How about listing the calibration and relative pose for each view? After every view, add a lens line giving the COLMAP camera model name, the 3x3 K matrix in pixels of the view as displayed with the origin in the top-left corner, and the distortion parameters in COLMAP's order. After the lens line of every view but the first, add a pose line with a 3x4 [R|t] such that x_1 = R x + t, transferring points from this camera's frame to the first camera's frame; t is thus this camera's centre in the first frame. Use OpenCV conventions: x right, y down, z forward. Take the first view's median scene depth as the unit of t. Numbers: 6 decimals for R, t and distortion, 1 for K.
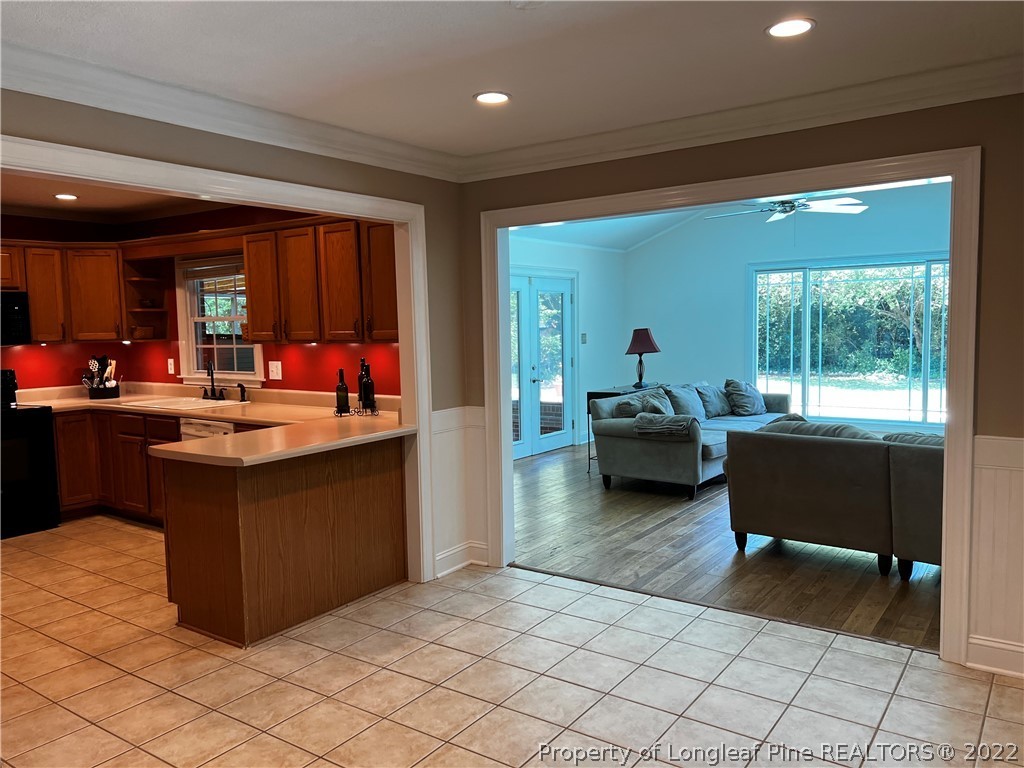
lens RADIAL K [[778.1, 0, 514.1], [0, 778.1, 383.8], [0, 0, 1]] dist [0.059551, -0.023848]
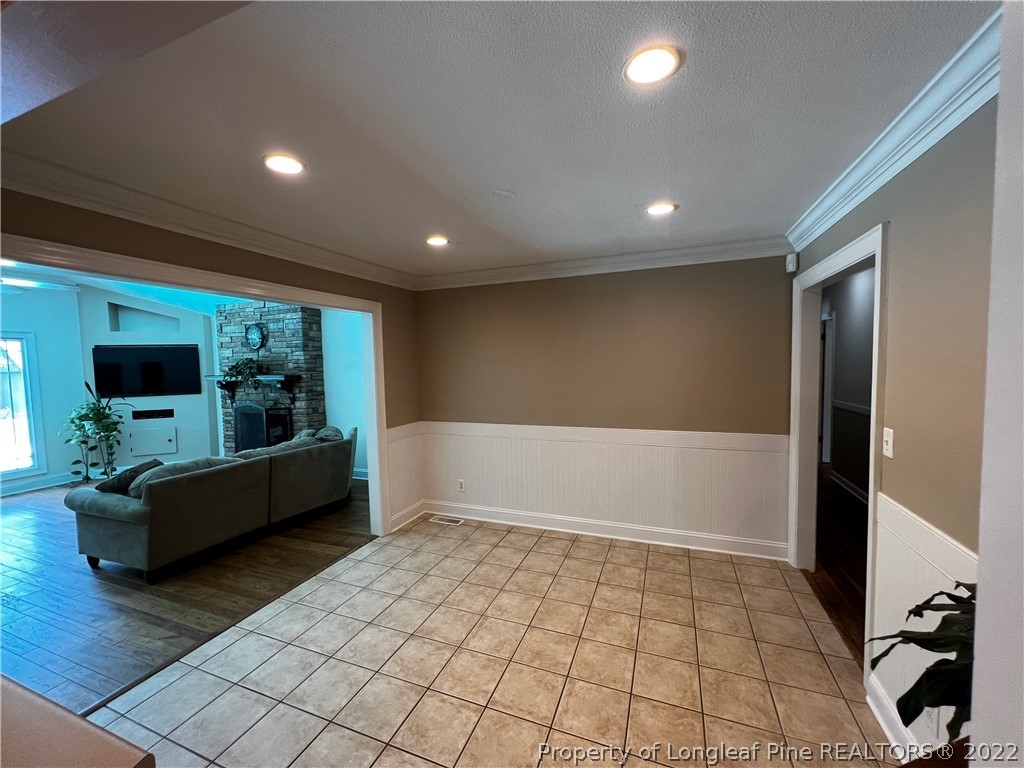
lens RADIAL K [[414.2, 0, 510.0], [0, 414.2, 384.7], [0, 0, 1]] dist [0.001942, 0.002313]
pose [[-0.241106, -0.030546, 0.970018, -0.460201], [0.102848, 0.993072, 0.056835, -0.066695], [-0.965034, 0.113468, -0.236294, 0.658411]]
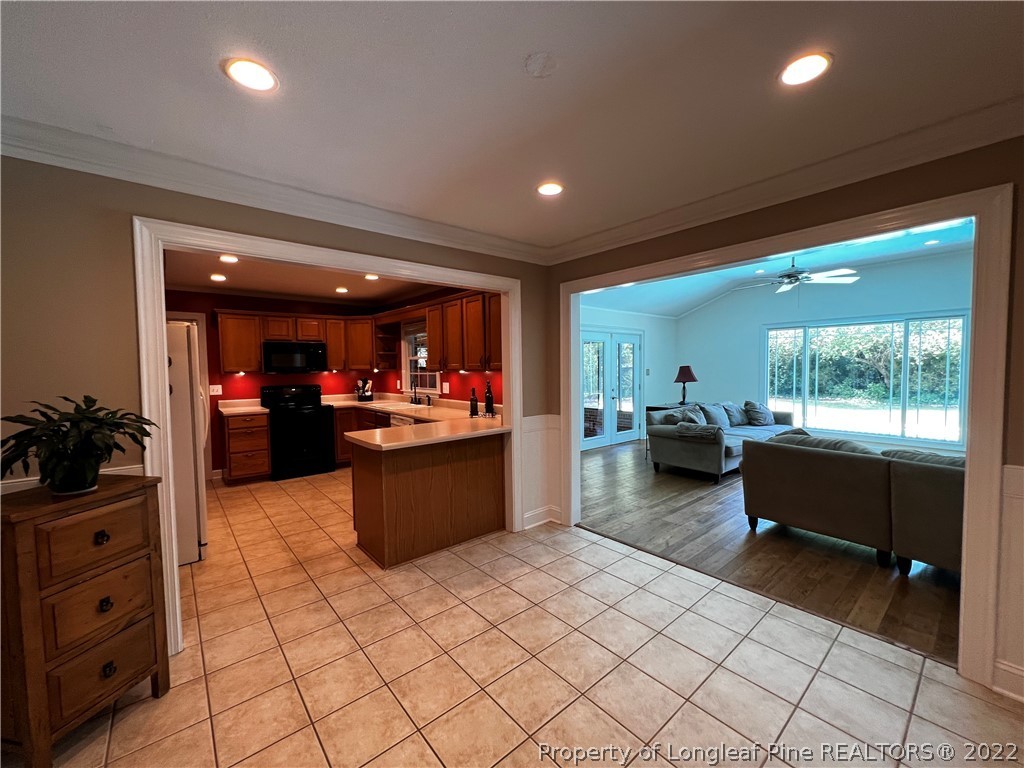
lens RADIAL K [[414.2, 0, 512.3], [0, 414.2, 383.9], [0, 0, 1]] dist [0.001942, 0.002313]
pose [[0.967832, 0.019150, -0.250867, 0.070949], [-0.027374, 0.999195, -0.029333, -0.004338], [0.250104, 0.035256, 0.967577, 0.224503]]
